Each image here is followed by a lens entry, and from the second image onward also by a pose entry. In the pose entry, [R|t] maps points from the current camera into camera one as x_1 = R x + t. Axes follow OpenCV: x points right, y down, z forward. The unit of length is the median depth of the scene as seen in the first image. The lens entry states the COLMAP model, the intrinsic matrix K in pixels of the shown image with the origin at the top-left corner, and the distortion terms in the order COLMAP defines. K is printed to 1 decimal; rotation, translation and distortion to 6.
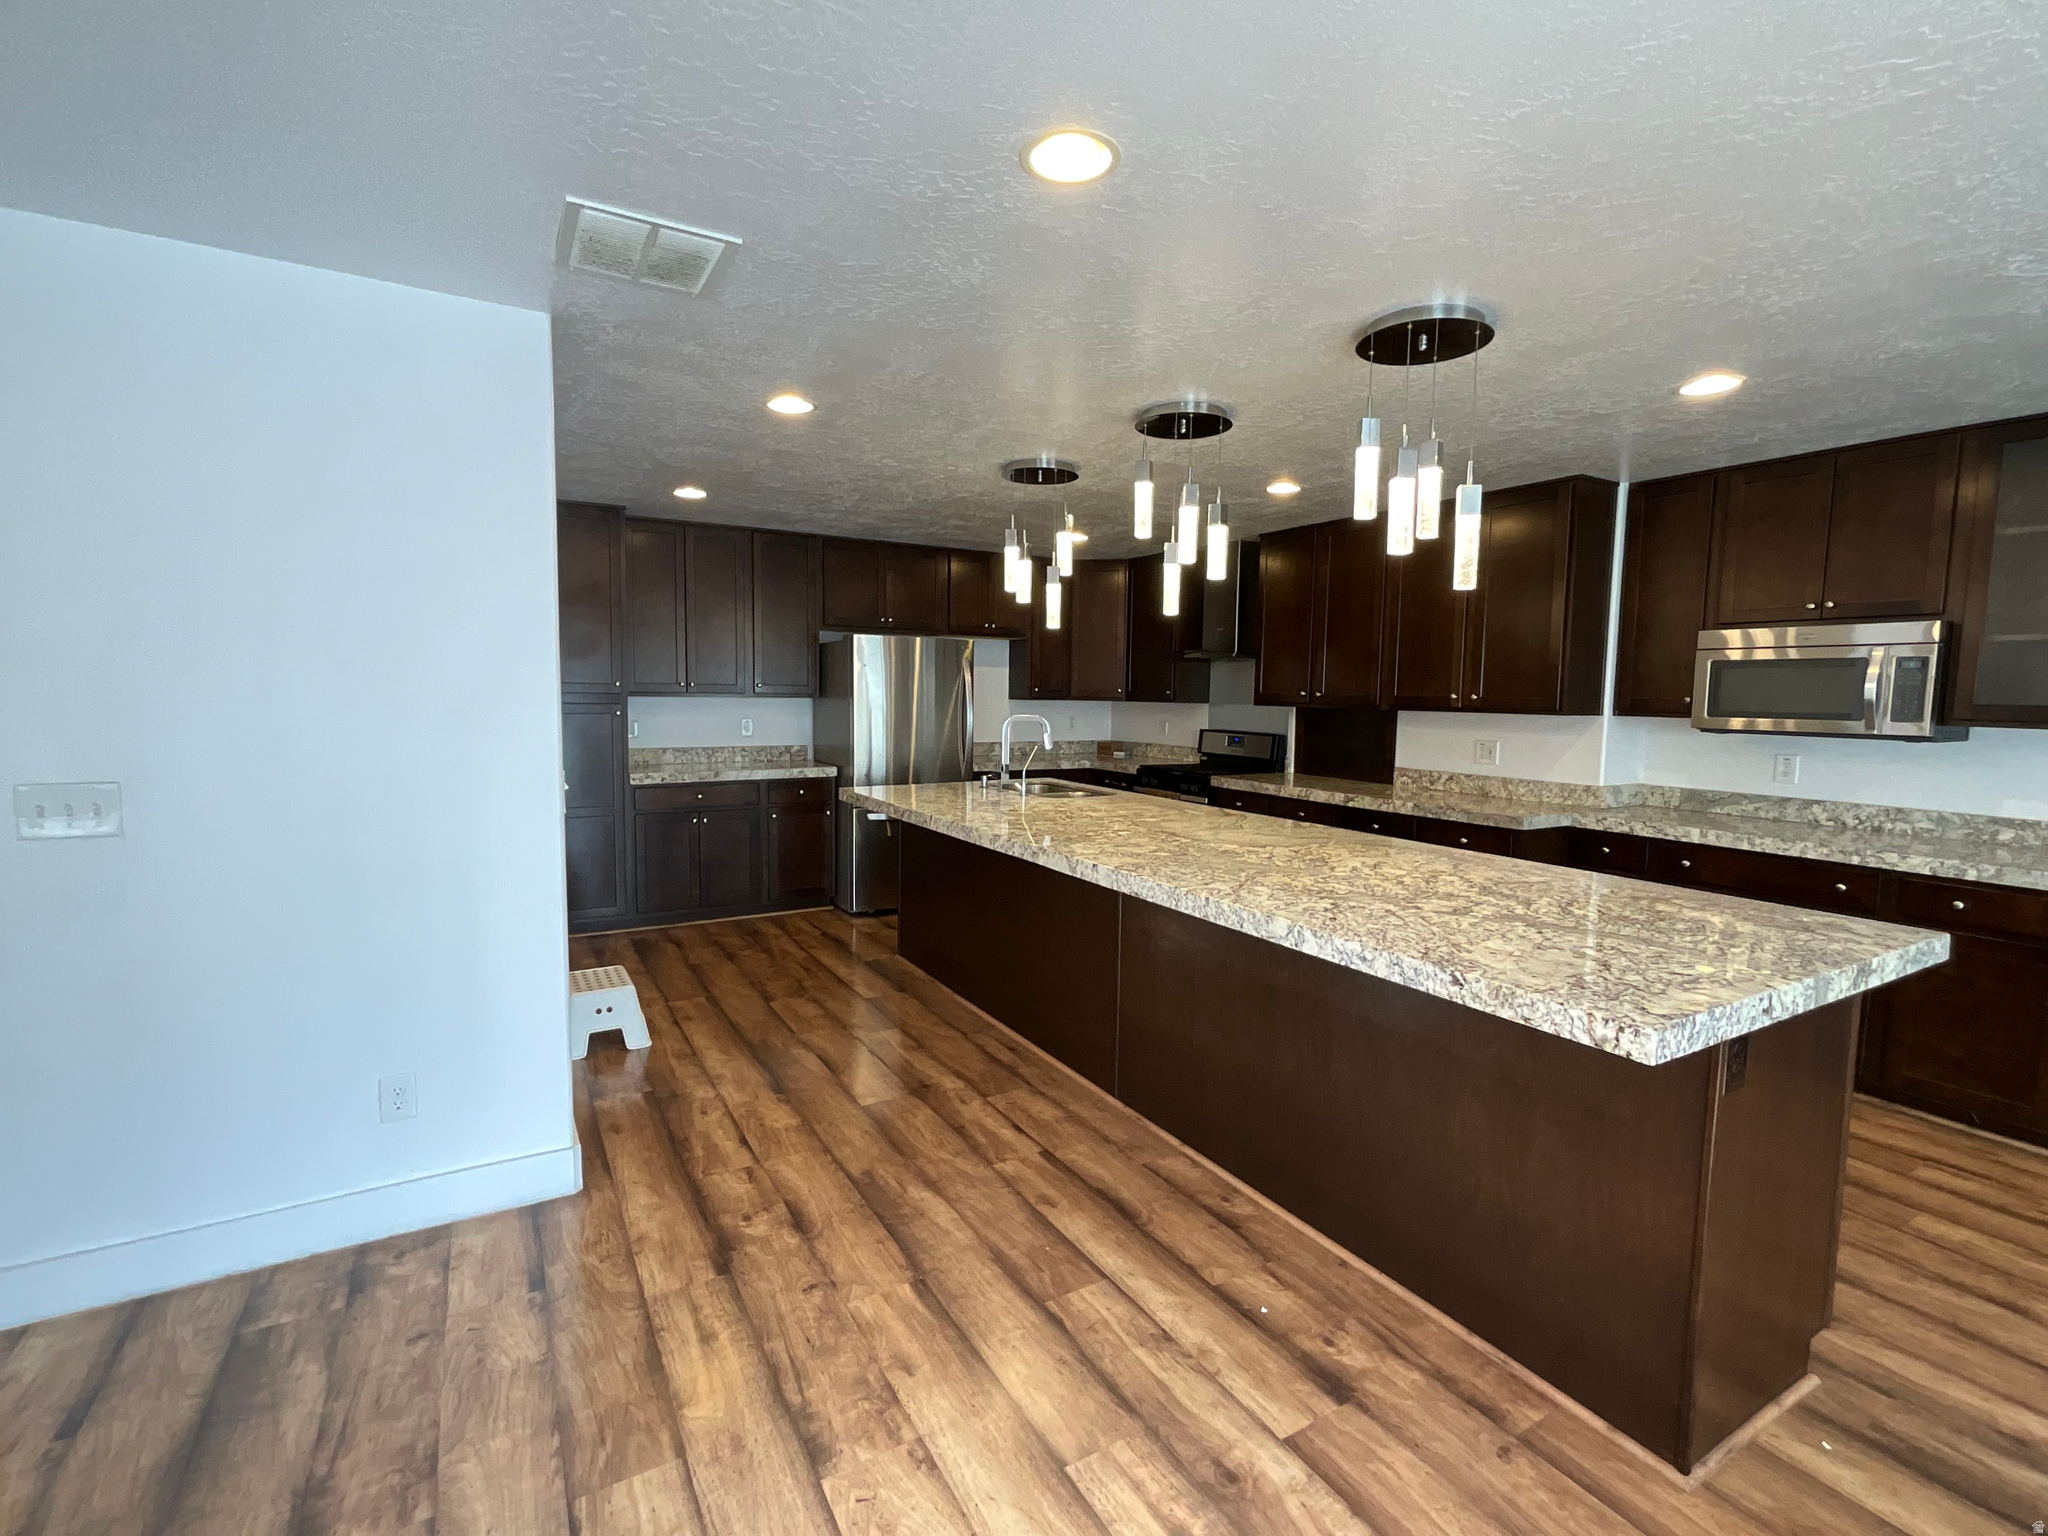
lens RADIAL K [[930.6, 0, 1029.4], [0, 930.6, 767.1], [0, 0, 1]] dist [-0.003234, 0.002081]
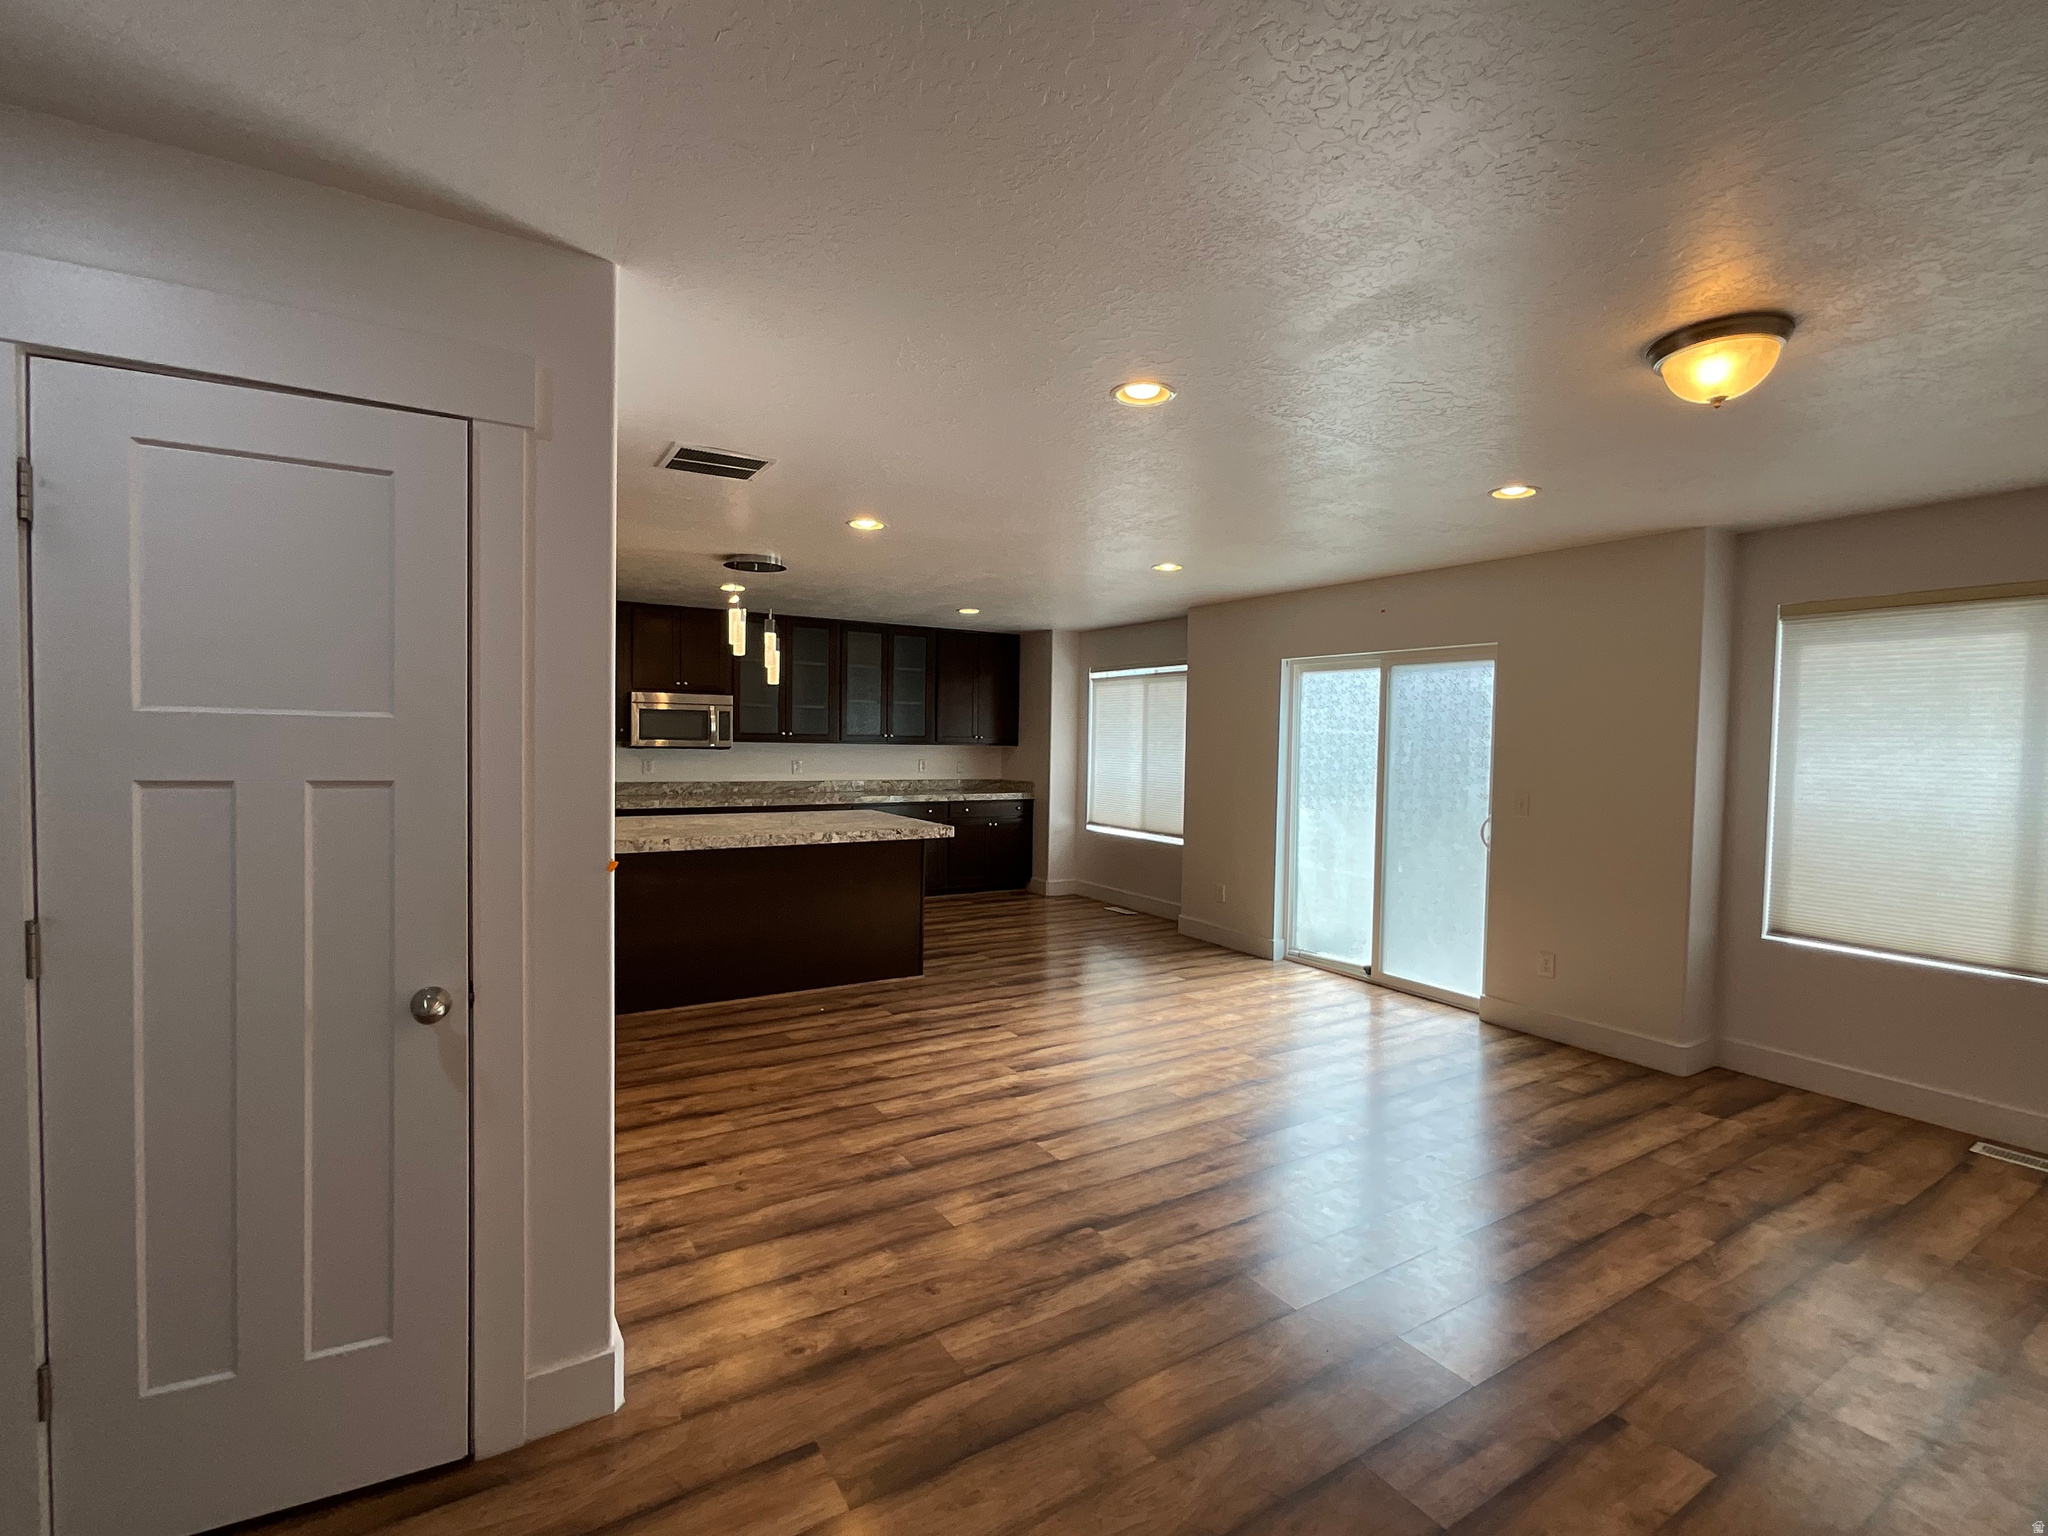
lens RADIAL K [[930.6, 0, 1025.6], [0, 930.6, 767.2], [0, 0, 1]] dist [-0.003234, 0.002081]
pose [[-0.020018, -0.049119, 0.998592, -1.646125], [0.067287, 0.996462, 0.050363, -0.062780], [-0.997533, 0.068200, -0.016642, 0.428509]]
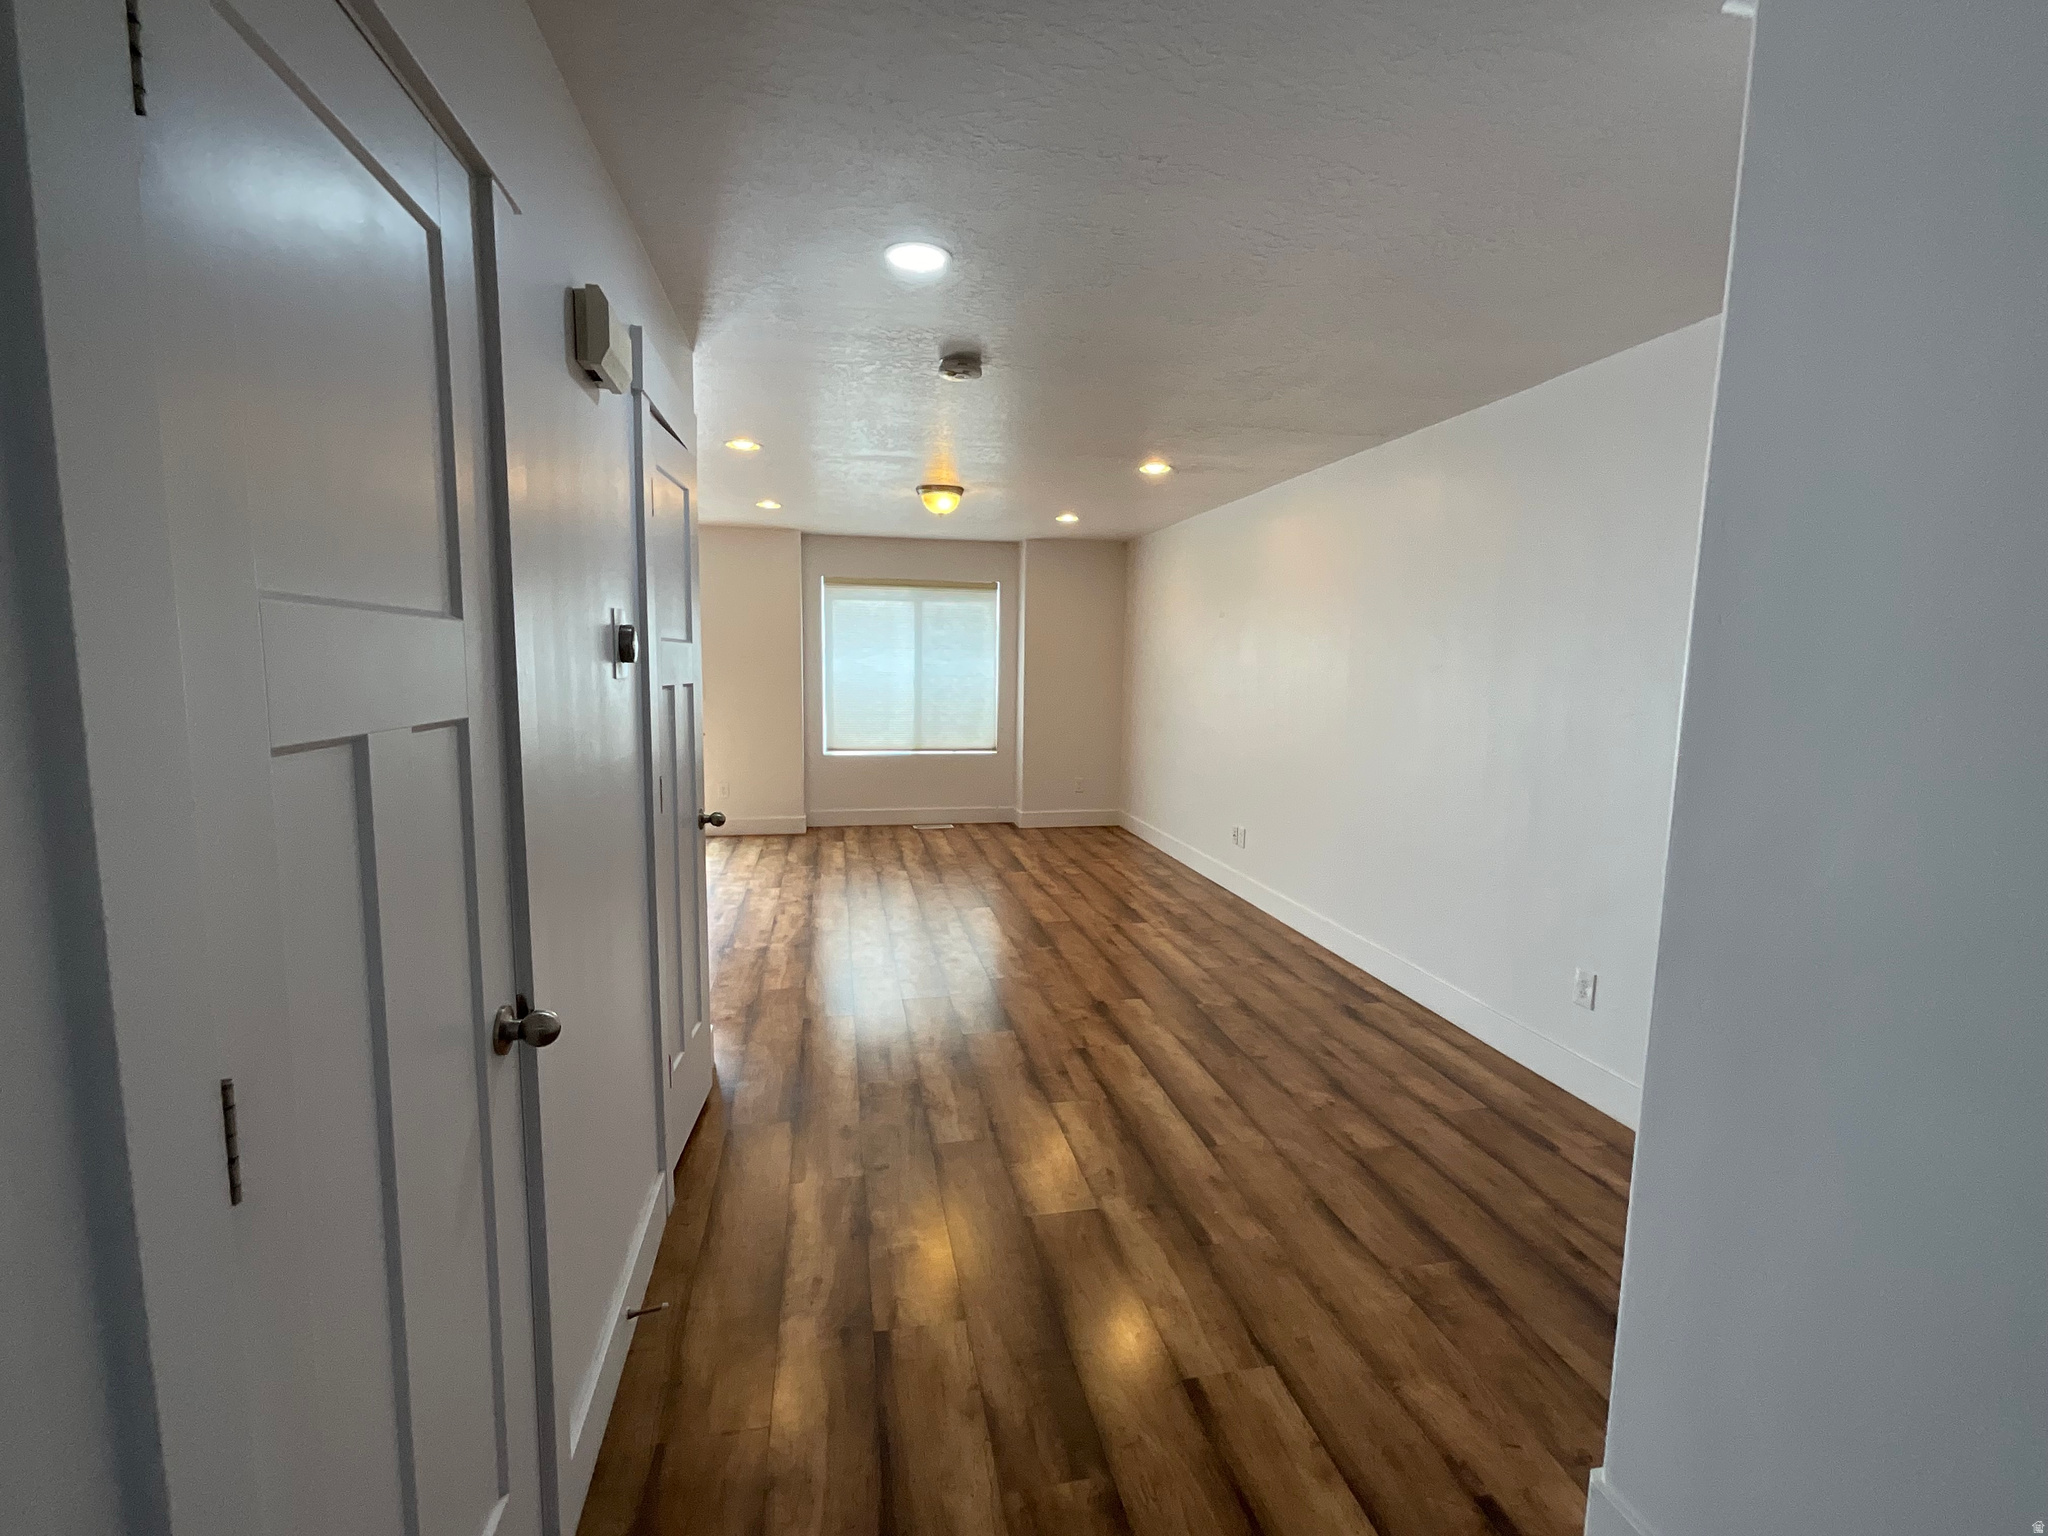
lens RADIAL K [[930.6, 0, 1026.8], [0, 930.6, 771.4], [0, 0, 1]] dist [-0.003234, 0.002081]
pose [[-0.945242, -0.069870, 0.318804, -1.690851], [-0.003472, 0.978914, 0.204244, -0.171656], [-0.326352, 0.191953, -0.925553, 1.763373]]
